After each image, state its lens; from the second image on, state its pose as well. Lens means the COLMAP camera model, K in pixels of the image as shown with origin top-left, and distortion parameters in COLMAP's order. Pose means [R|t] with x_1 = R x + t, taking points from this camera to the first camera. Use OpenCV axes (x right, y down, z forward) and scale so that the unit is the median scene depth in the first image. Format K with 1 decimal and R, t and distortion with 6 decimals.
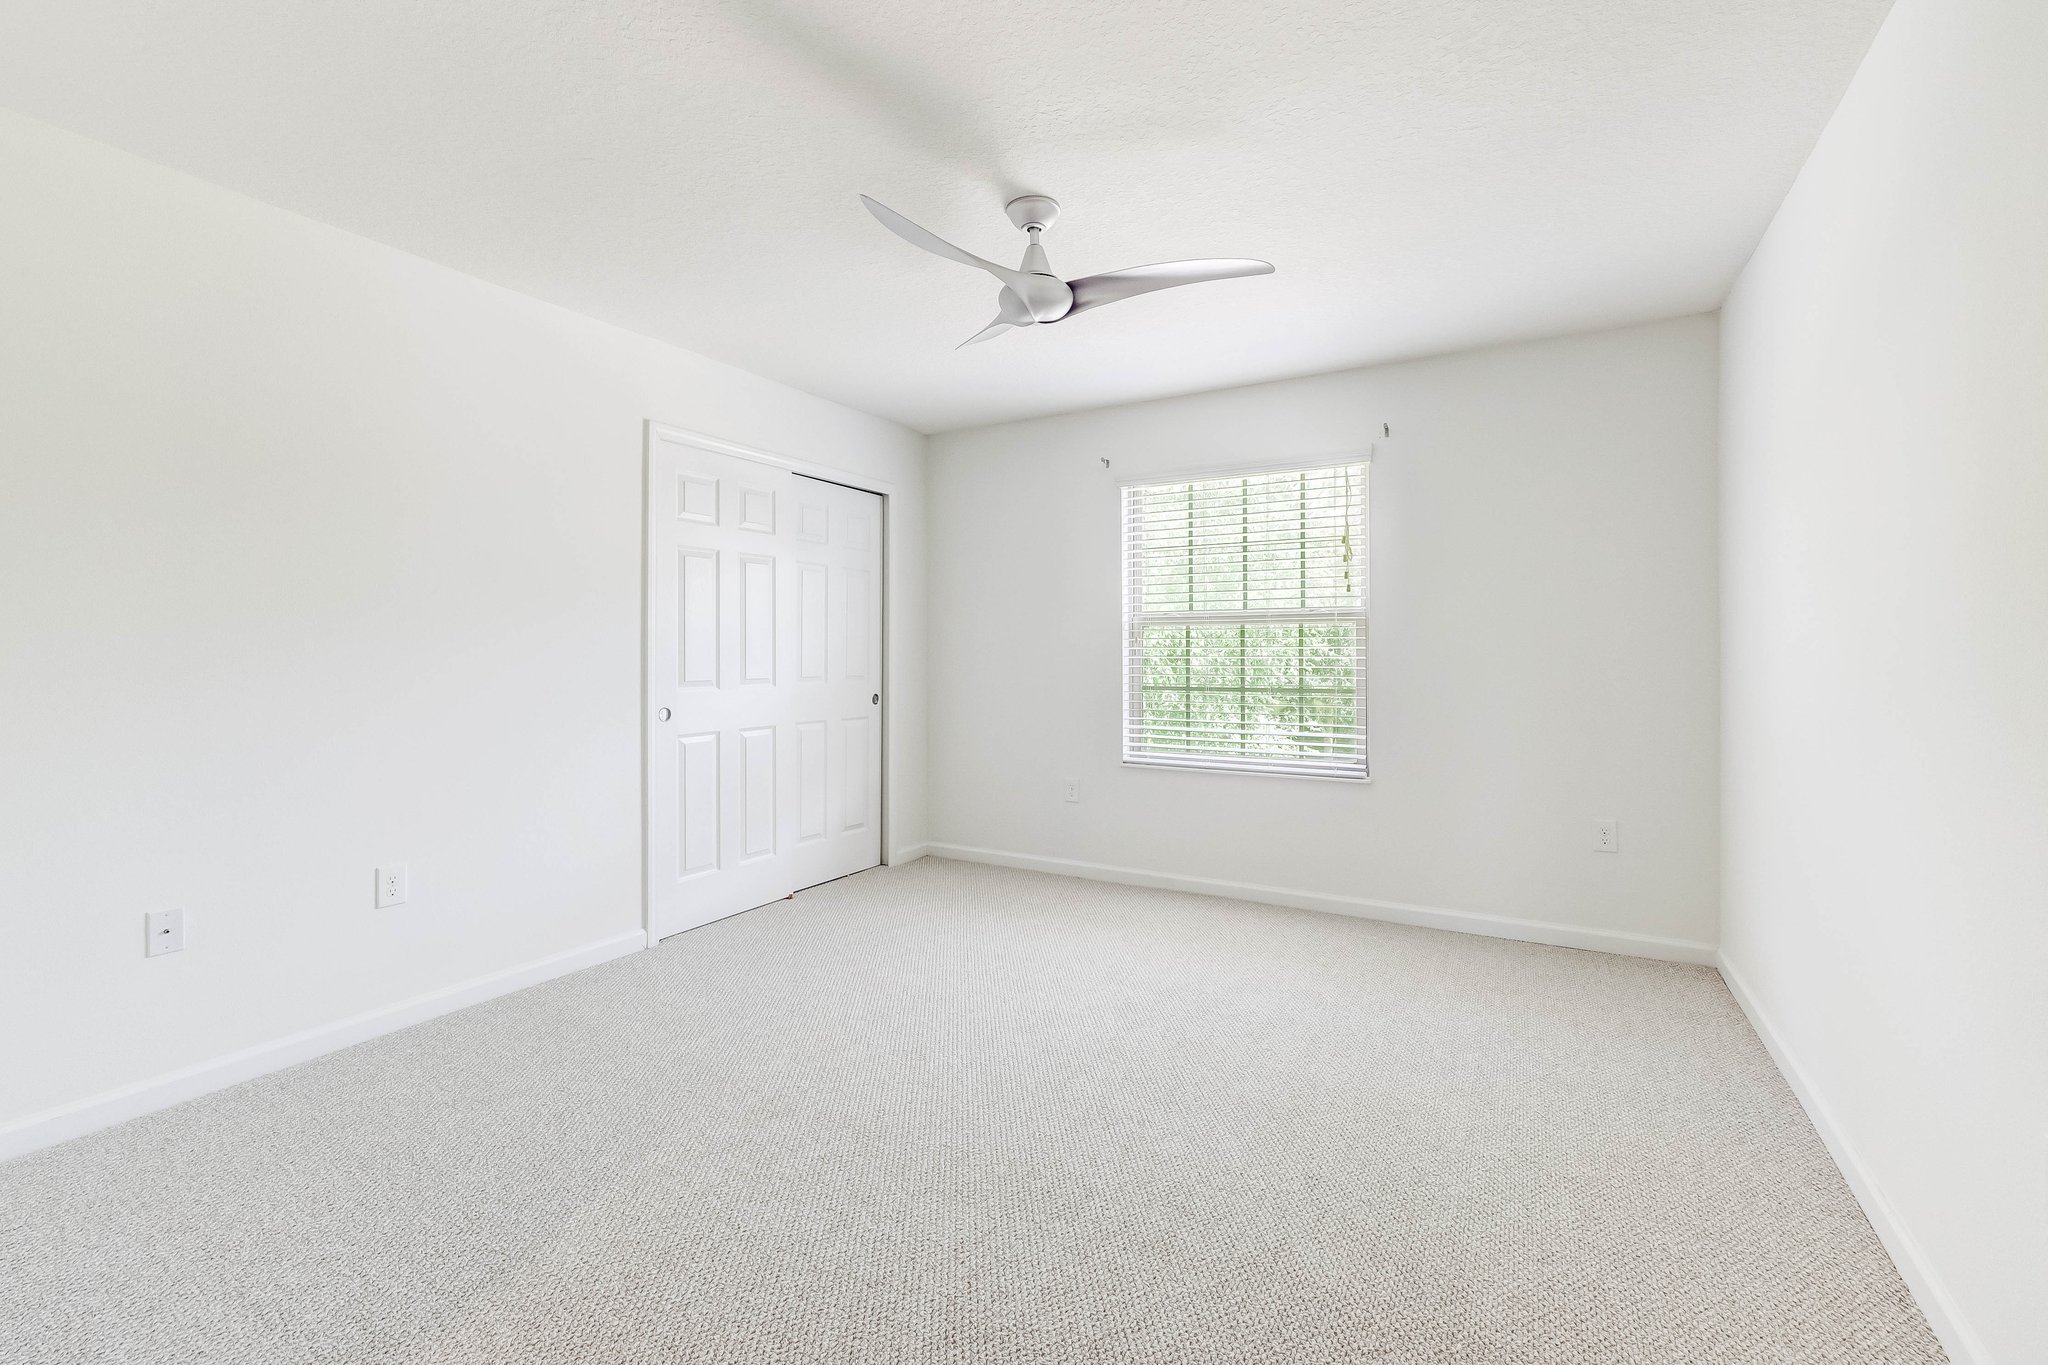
lens RADIAL K [[870.5, 0, 1020.3], [0, 870.5, 656.8], [0, 0, 1]] dist [0.006585, 0.000301]
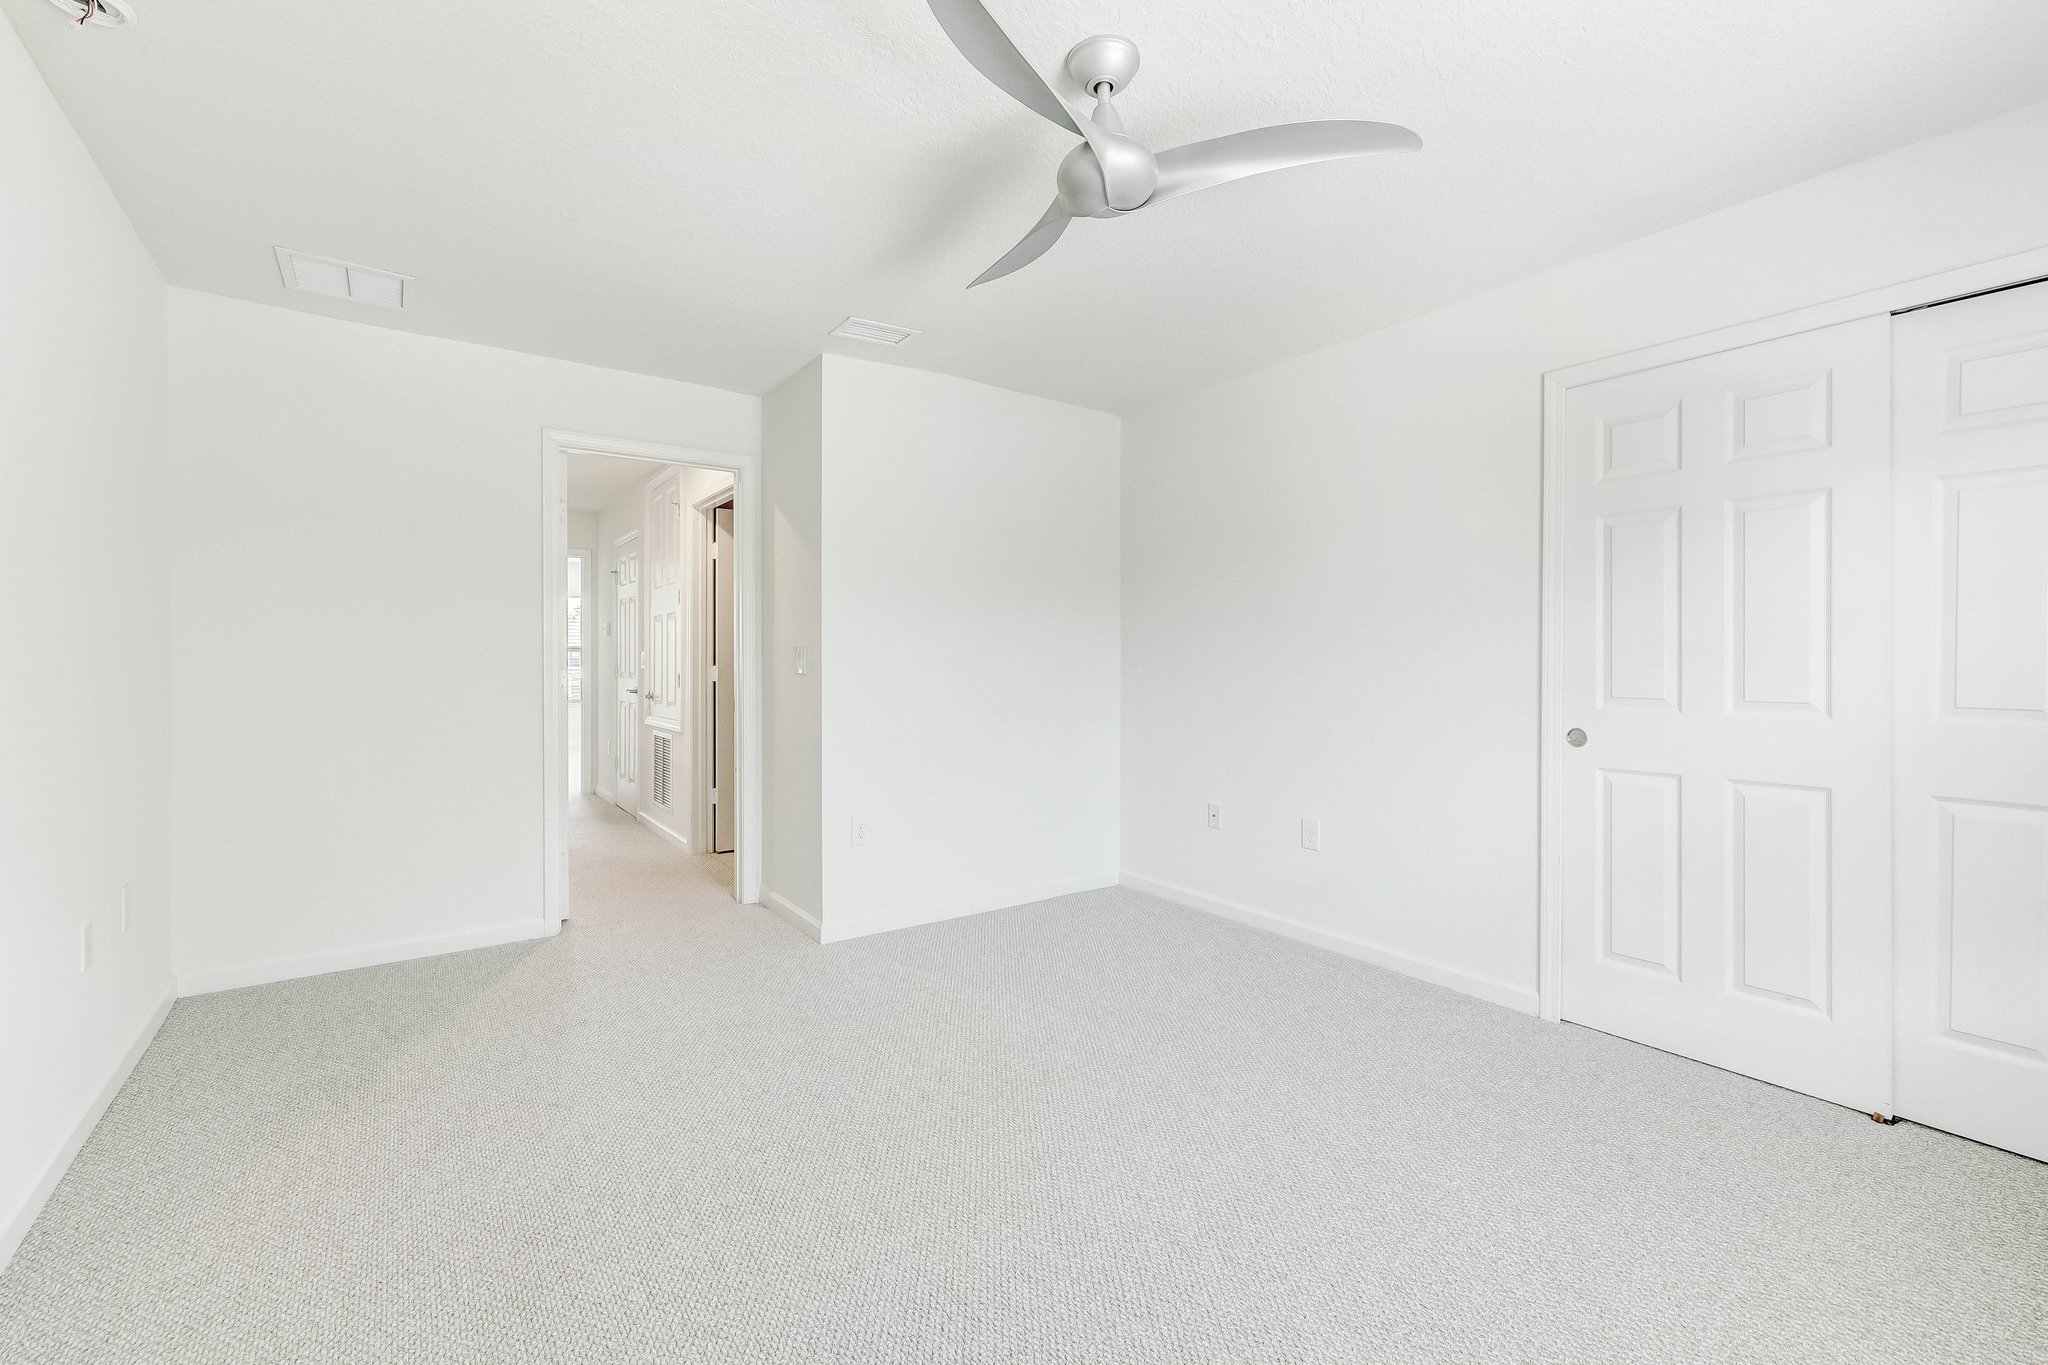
lens RADIAL K [[870.5, 0, 1020.3], [0, 870.5, 656.8], [0, 0, 1]] dist [0.006585, 0.000301]
pose [[-0.408704, -0.001493, -0.912666, 0.534779], [-0.000520, 0.999999, -0.001403, -0.004523], [0.912667, -0.000099, -0.408705, 0.909122]]
